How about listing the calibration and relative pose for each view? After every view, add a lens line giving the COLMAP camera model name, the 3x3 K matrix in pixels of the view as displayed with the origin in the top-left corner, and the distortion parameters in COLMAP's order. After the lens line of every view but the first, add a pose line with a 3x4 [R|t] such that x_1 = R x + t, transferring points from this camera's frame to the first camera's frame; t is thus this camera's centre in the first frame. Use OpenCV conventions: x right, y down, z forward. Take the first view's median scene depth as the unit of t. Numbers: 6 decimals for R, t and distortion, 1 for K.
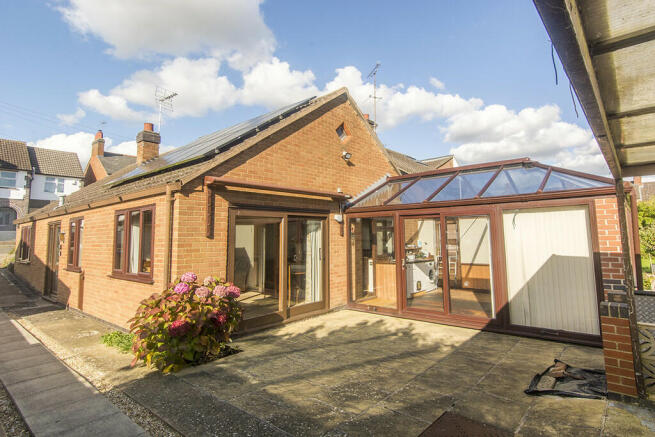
lens RADIAL K [[353.9, 0, 356.1], [0, 353.9, 197.4], [0, 0, 1]] dist [0.013374, -0.000194]
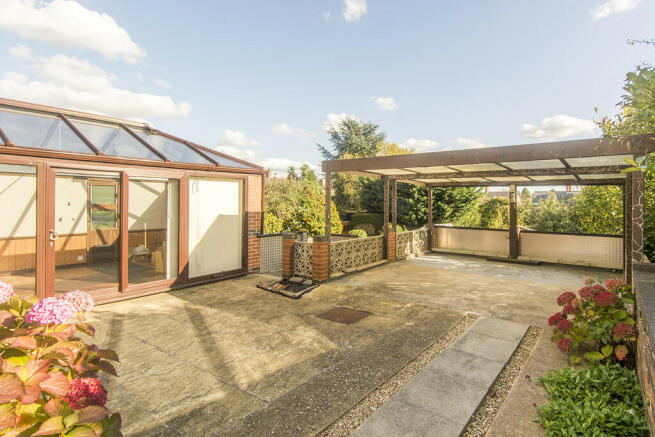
lens RADIAL K [[353.9, 0, 356.1], [0, 353.9, 197.4], [0, 0, 1]] dist [0.013374, -0.000194]
pose [[-0.034383, 0.021028, 0.999187, -0.921282], [-0.113084, 0.993276, -0.024795, 0.093834], [-0.992990, -0.113844, -0.031774, 0.696635]]
